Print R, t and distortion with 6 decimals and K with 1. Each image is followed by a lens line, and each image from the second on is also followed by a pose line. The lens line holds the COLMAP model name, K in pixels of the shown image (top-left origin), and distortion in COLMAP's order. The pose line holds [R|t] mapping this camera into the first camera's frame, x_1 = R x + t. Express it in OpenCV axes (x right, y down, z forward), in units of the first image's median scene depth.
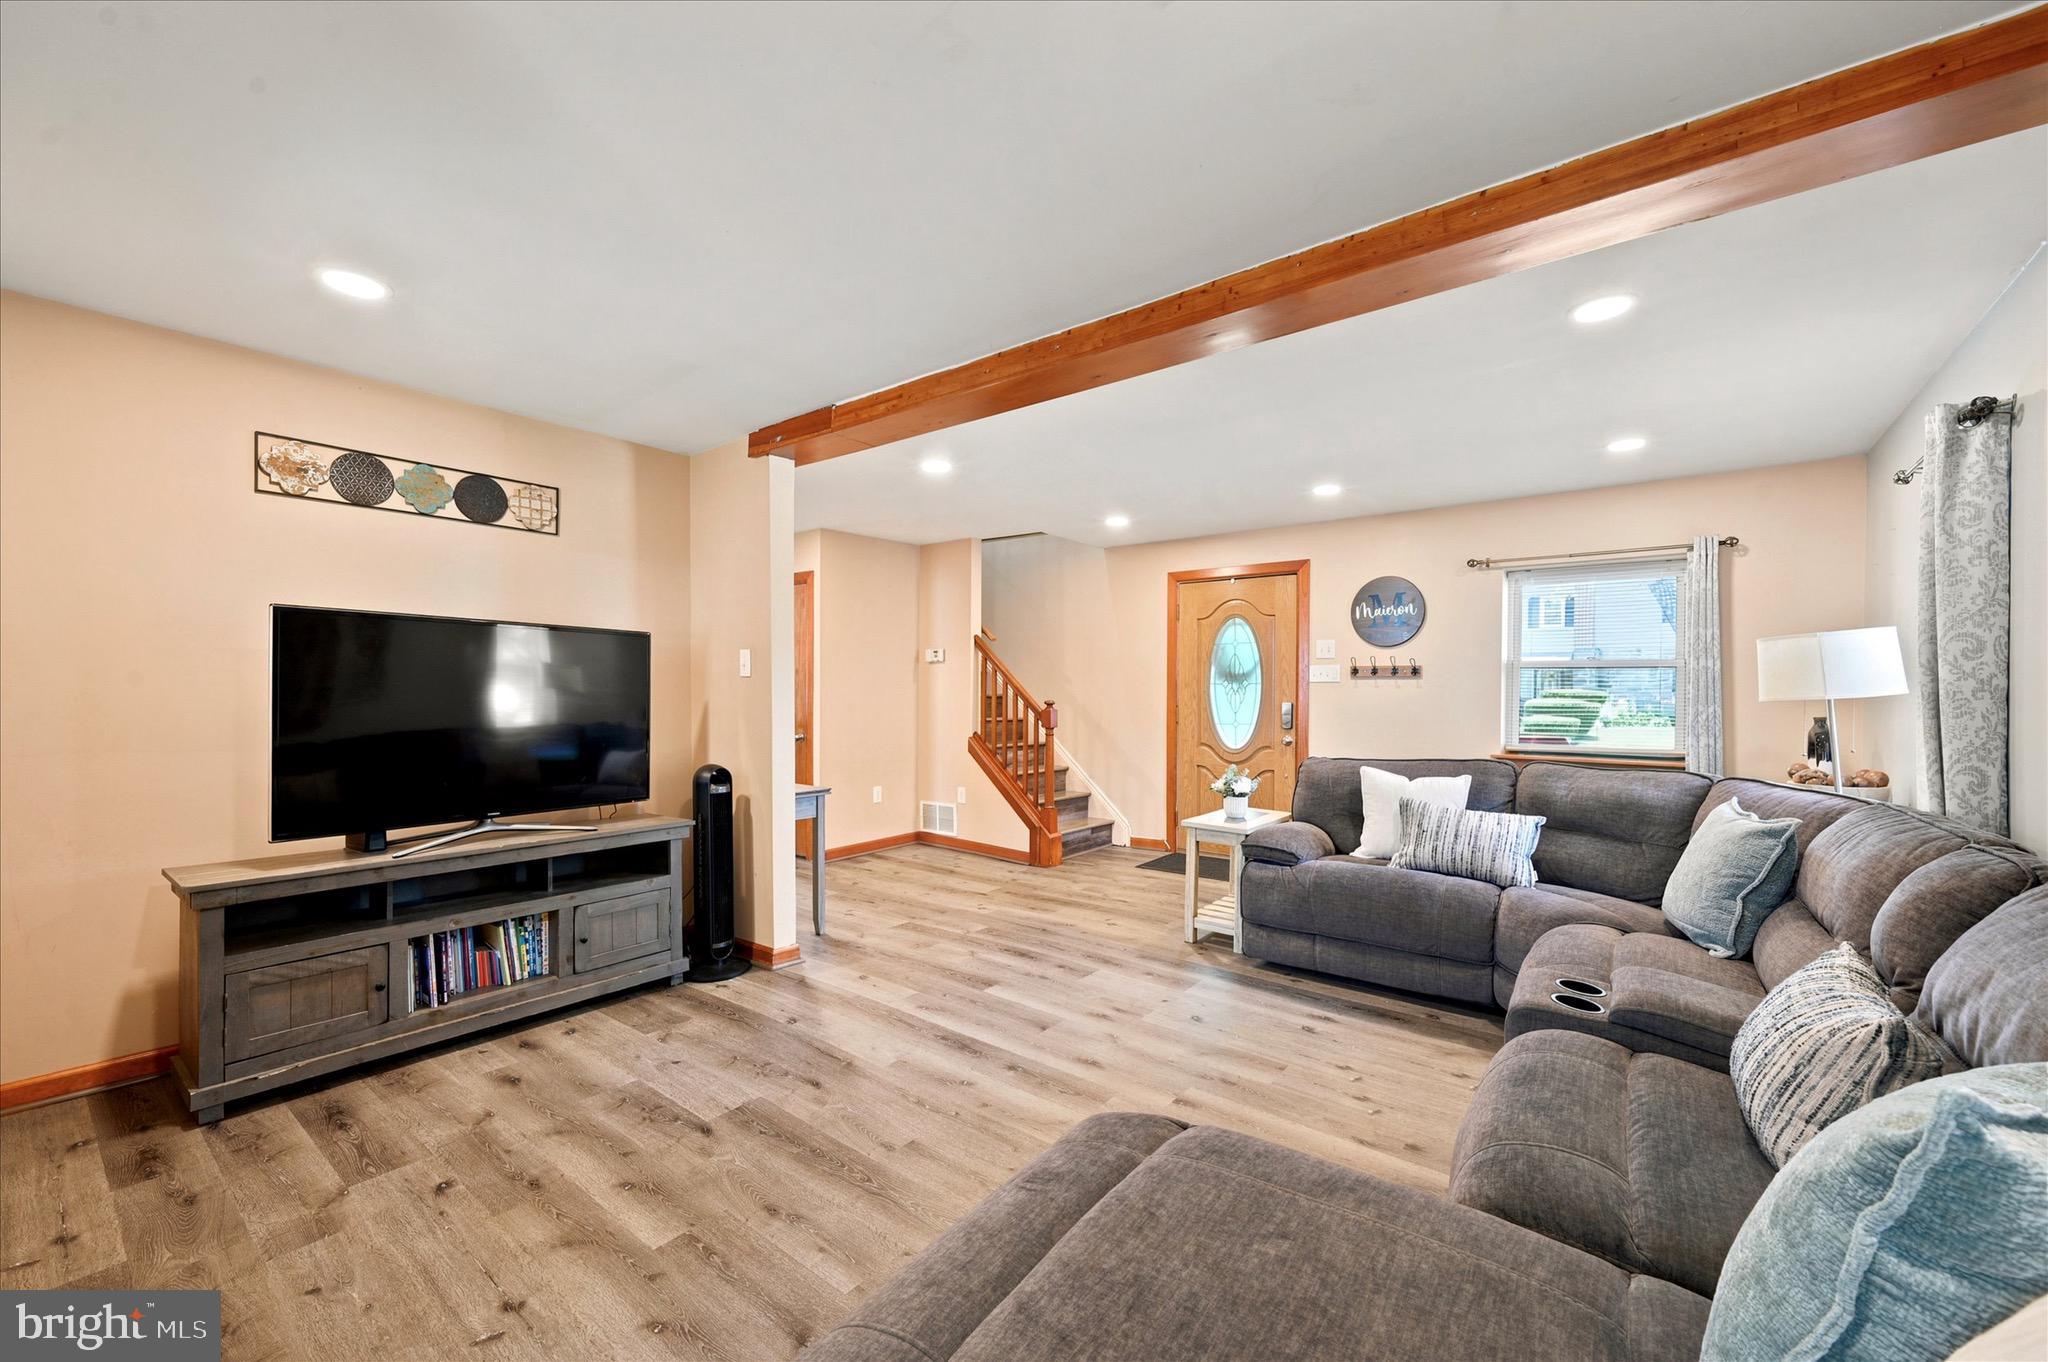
lens RADIAL K [[825.0, 0, 1022.3], [0, 825.0, 698.4], [0, 0, 1]] dist [-0.000963, -0.000017]
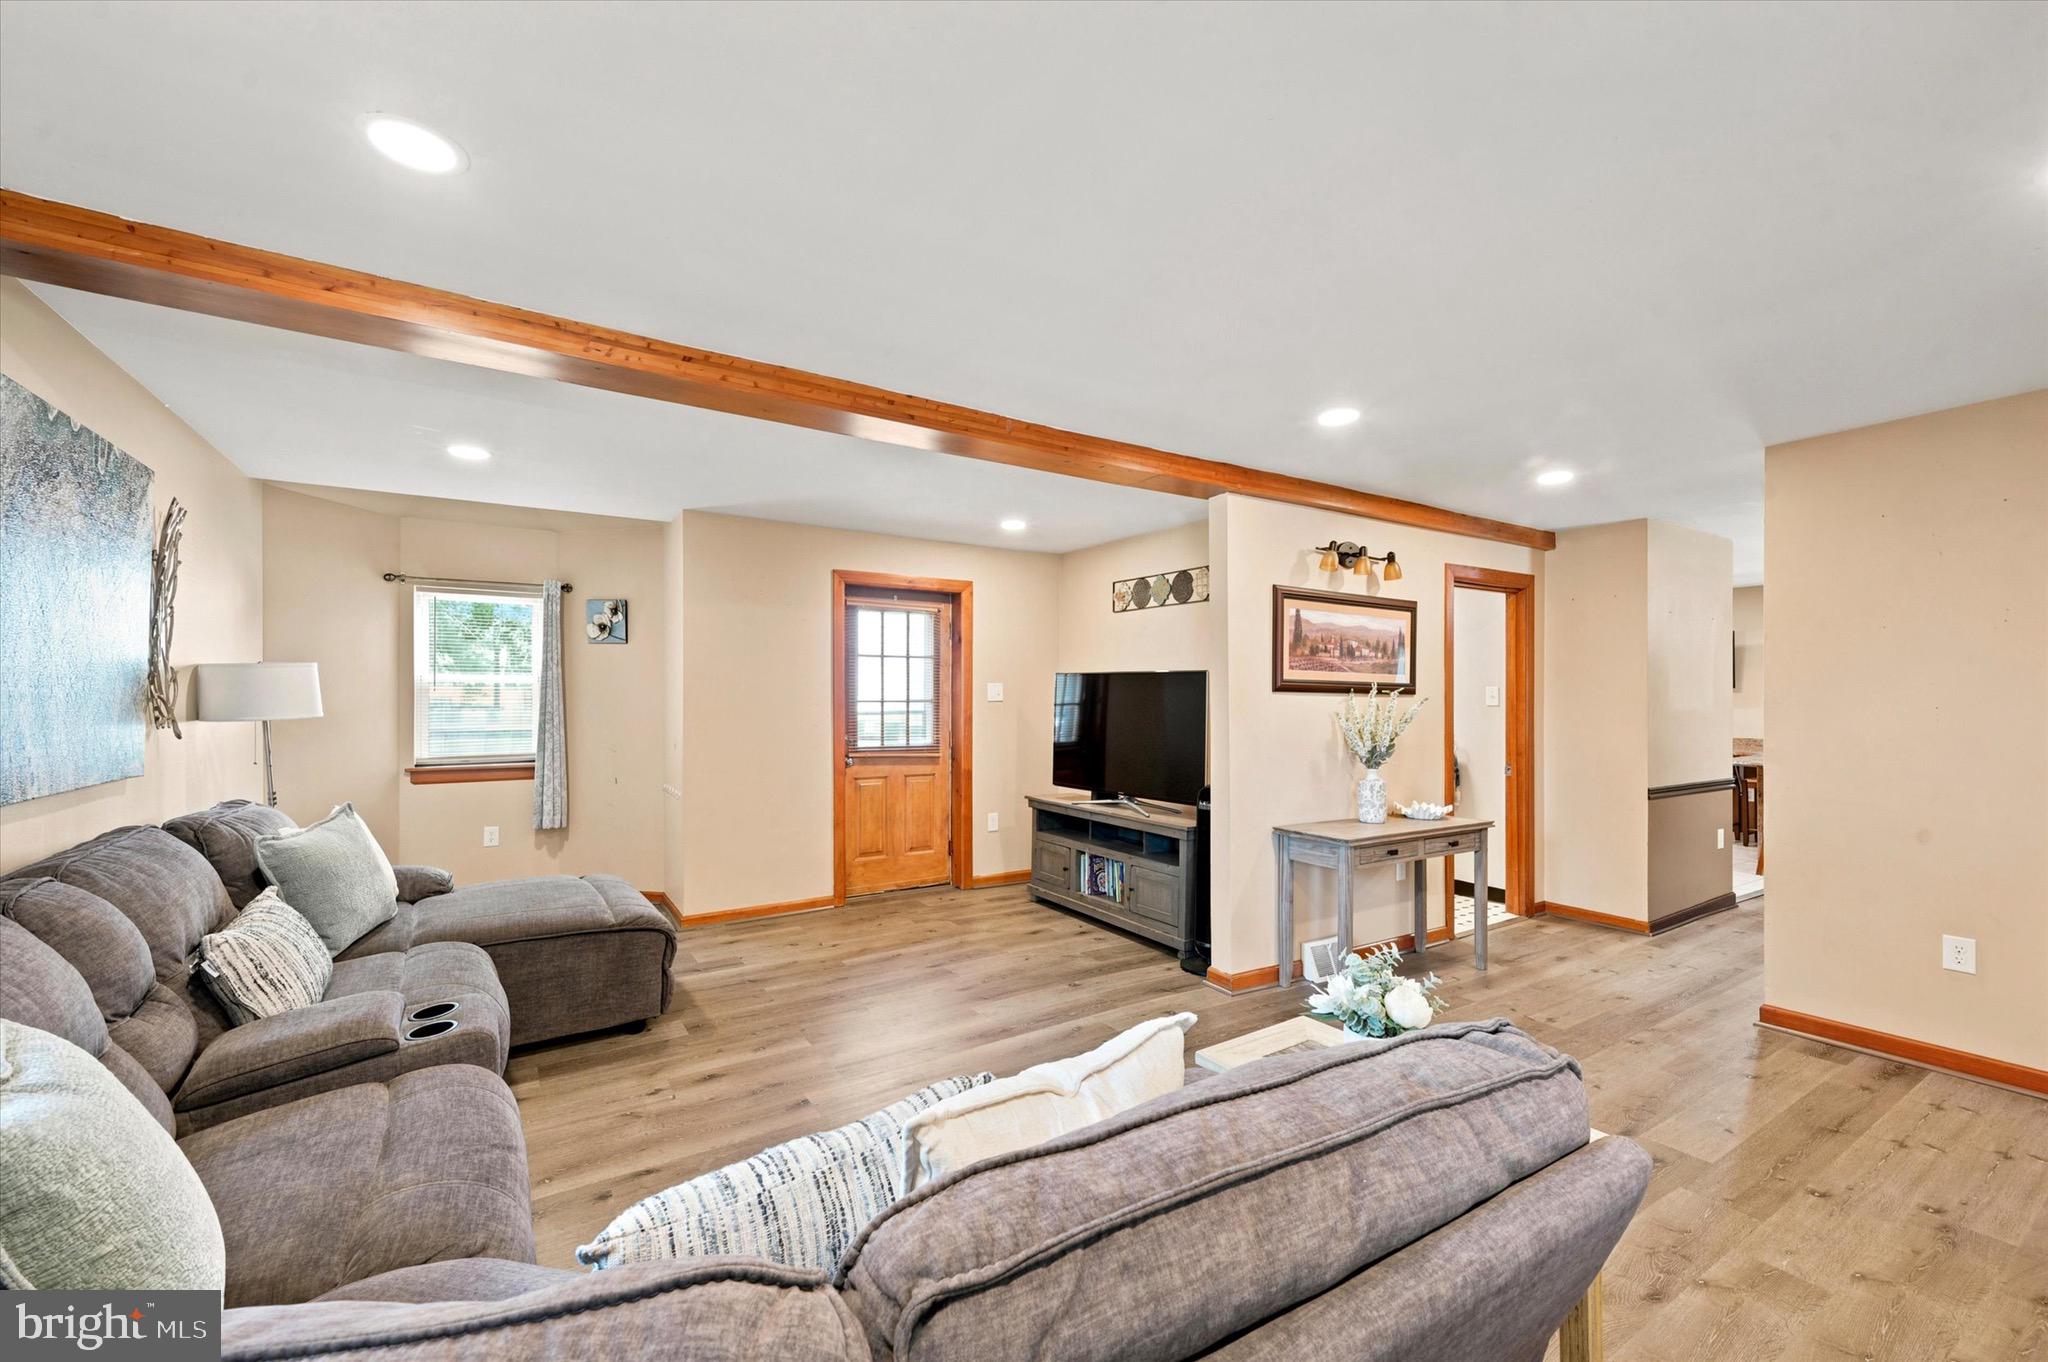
lens RADIAL K [[825.0, 0, 1022.3], [0, 825.0, 698.4], [0, 0, 1]] dist [-0.000963, -0.000017]
pose [[-0.338176, -0.004415, -0.941073, 0.996898], [-0.018121, 0.999834, 0.001821, -0.045690], [0.940909, 0.017669, -0.338200, 1.450336]]
